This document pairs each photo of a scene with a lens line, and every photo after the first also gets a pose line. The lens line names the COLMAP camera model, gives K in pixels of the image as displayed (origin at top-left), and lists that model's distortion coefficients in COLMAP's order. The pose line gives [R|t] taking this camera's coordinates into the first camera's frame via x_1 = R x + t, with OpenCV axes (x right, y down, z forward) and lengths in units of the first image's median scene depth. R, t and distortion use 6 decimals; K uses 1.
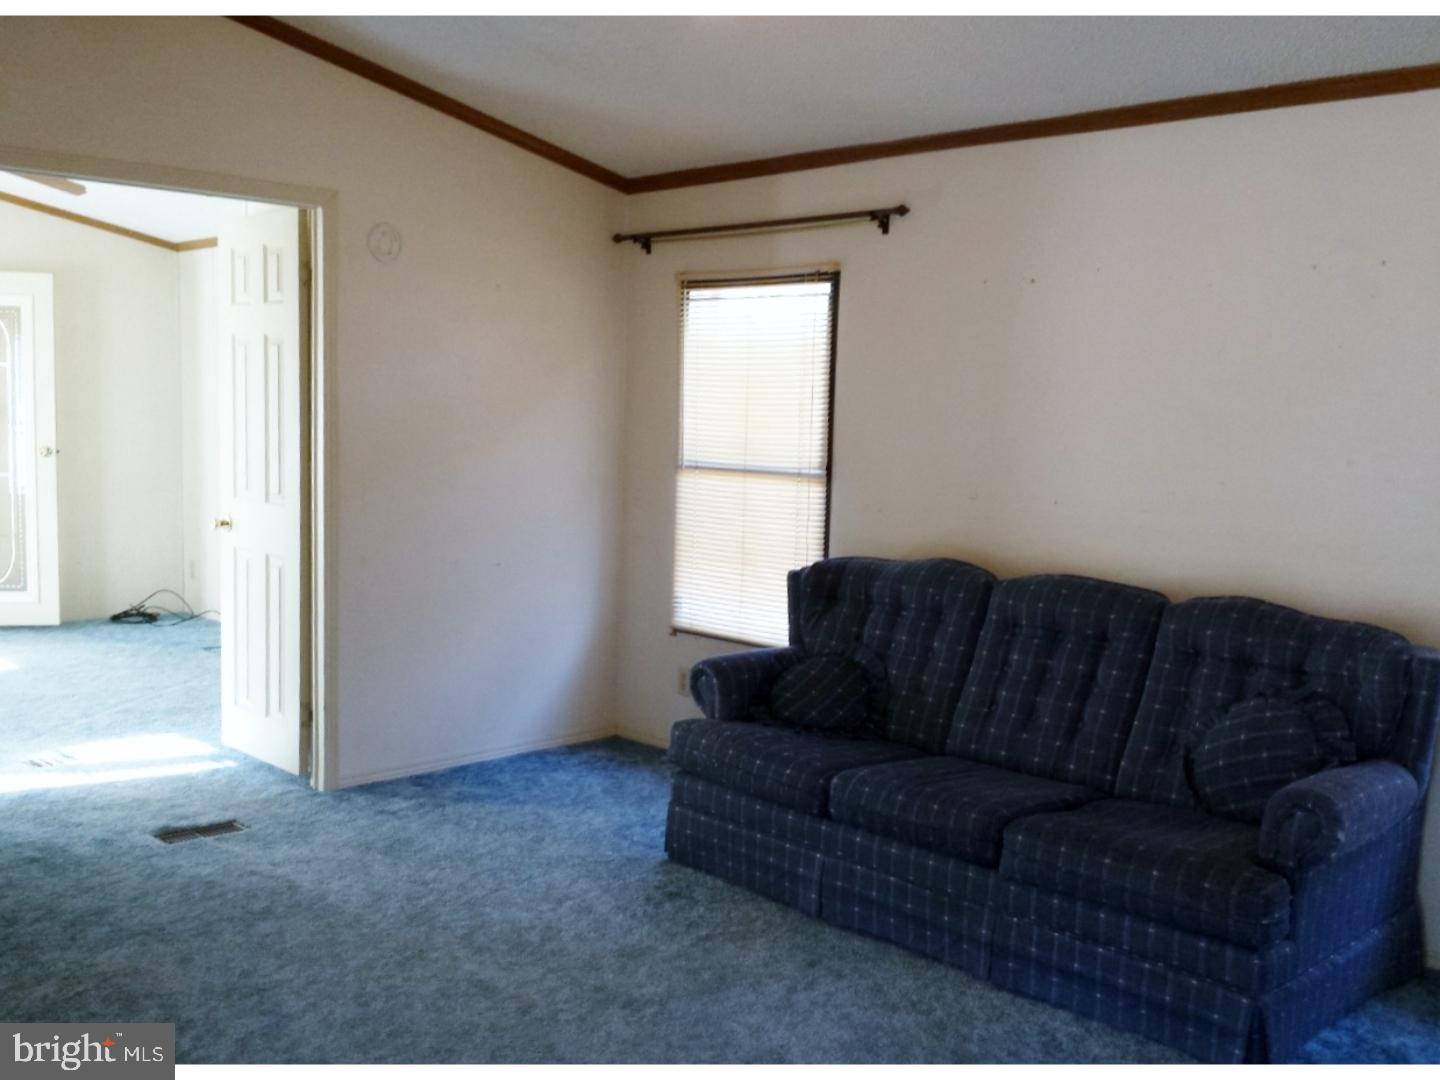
lens RADIAL K [[1326.1, 0, 737.4], [0, 1326.1, 547.0], [0, 0, 1]] dist [0.133670, -0.328306]
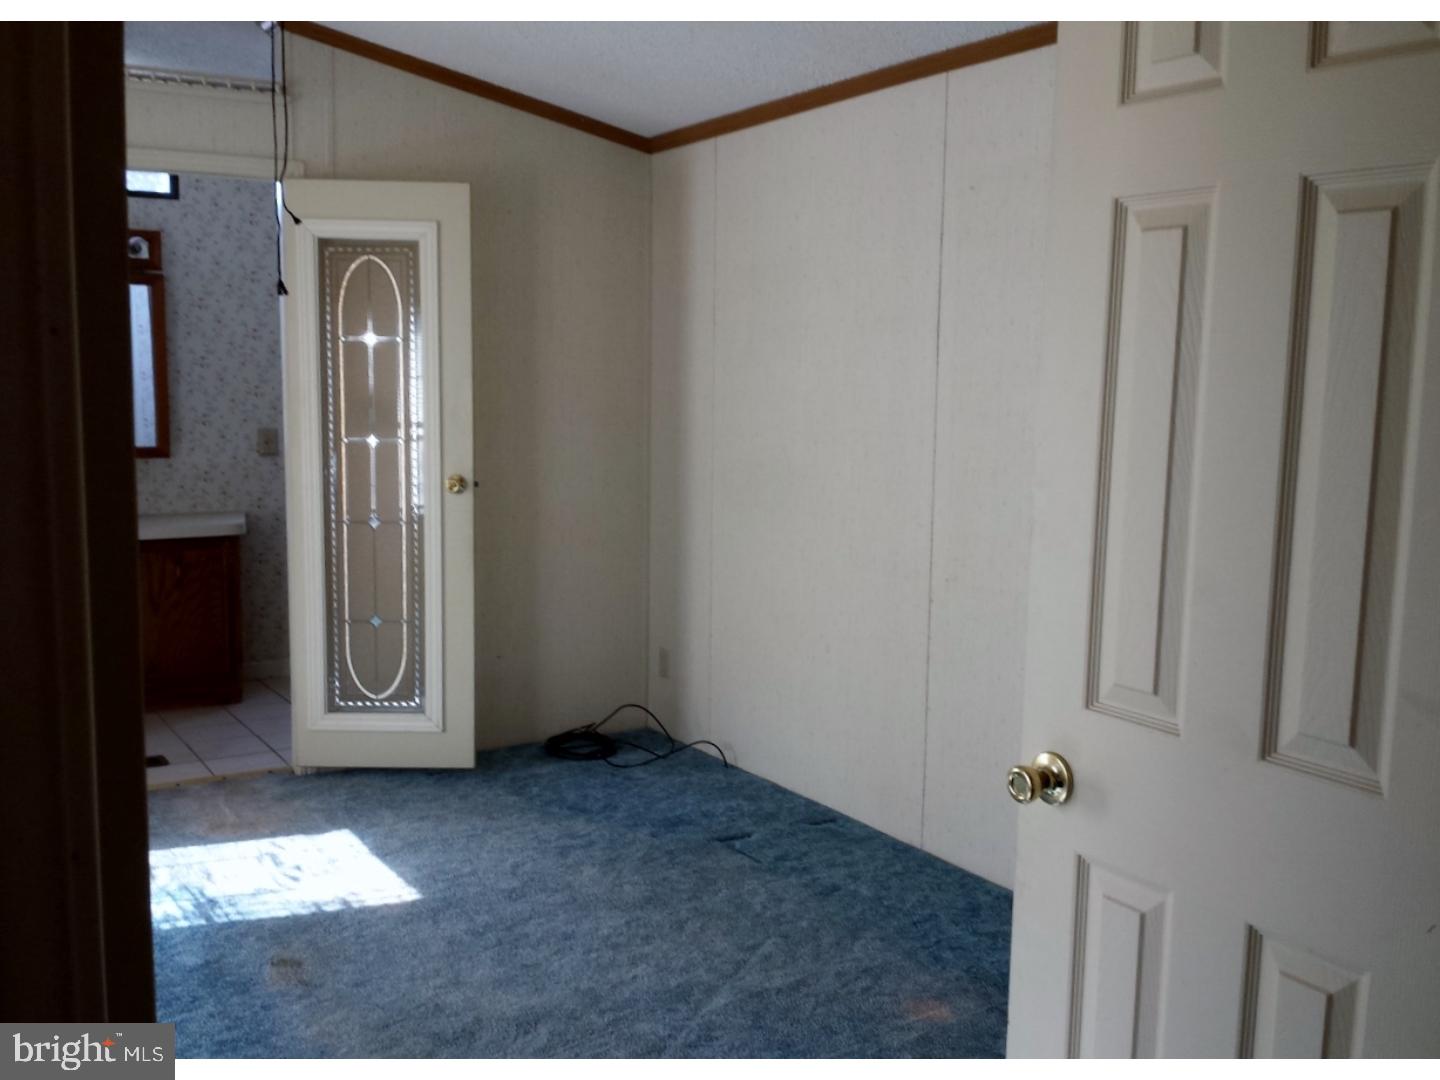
lens RADIAL K [[1364.2, 0, 718.2], [0, 1364.2, 558.2], [0, 0, 1]] dist [0.153236, -0.461019]
pose [[0.963719, 0.018505, -0.266277, -0.248972], [-0.014185, 0.999735, 0.018138, -0.053430], [0.266542, -0.013703, 0.963726, 0.457840]]
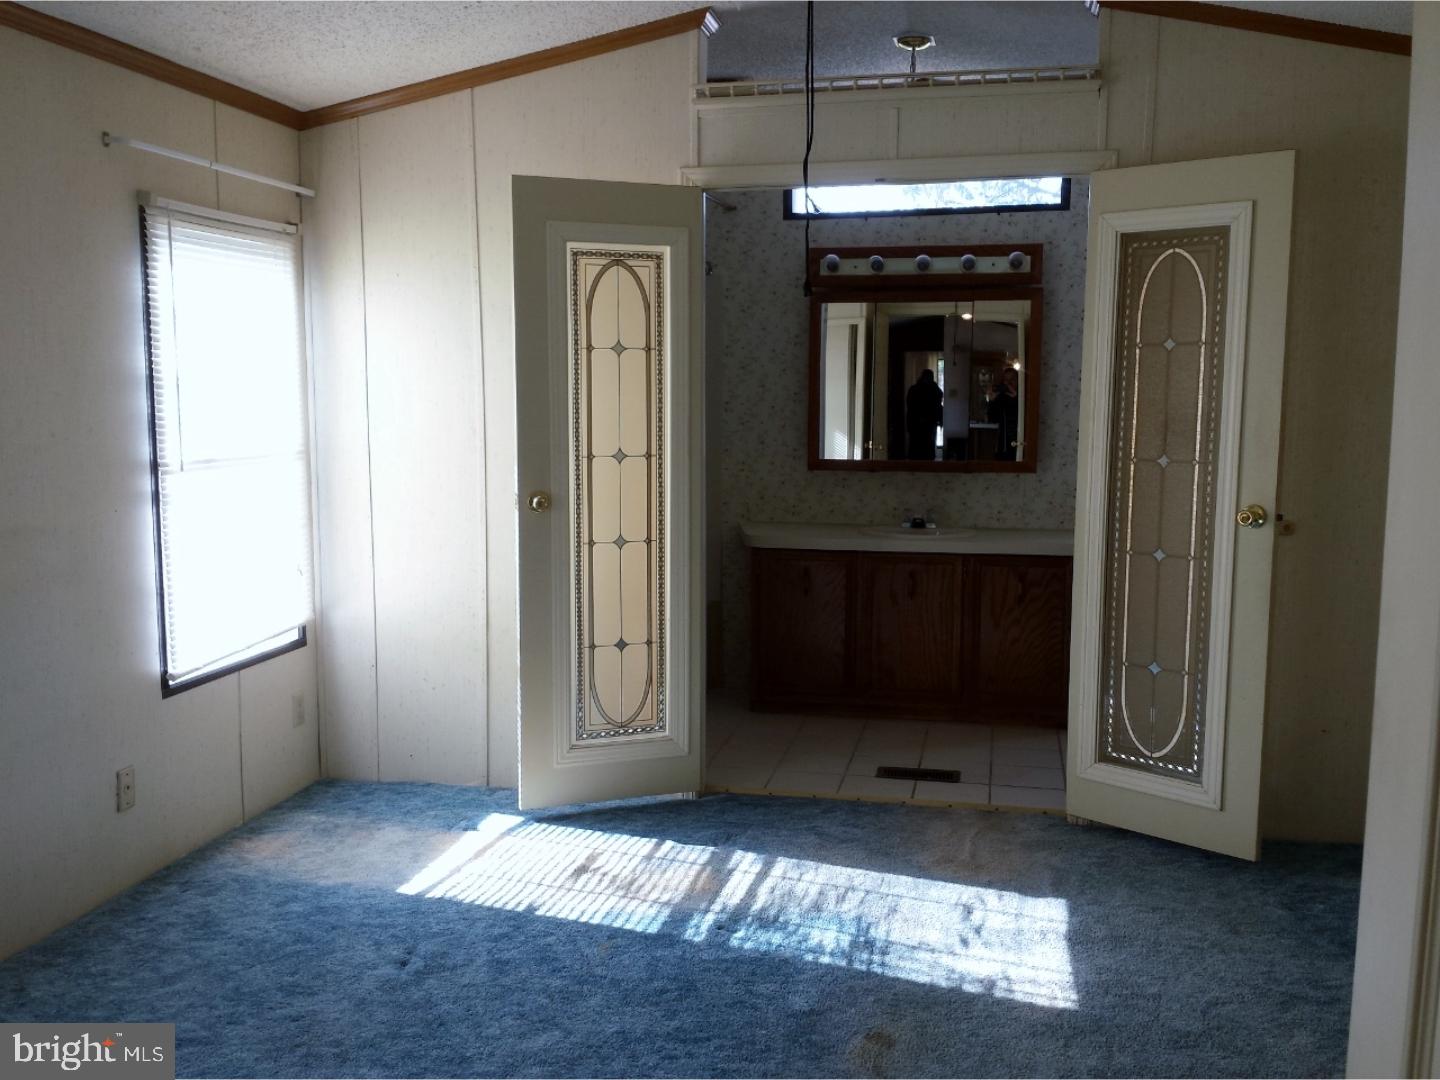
lens RADIAL K [[1326.1, 0, 737.4], [0, 1326.1, 547.0], [0, 0, 1]] dist [0.133670, -0.328306]
pose [[0.514320, 0.075738, -0.854247, -0.197899], [-0.080283, 0.995970, 0.039967, -0.067413], [0.853832, 0.048026, 0.518328, 0.606917]]
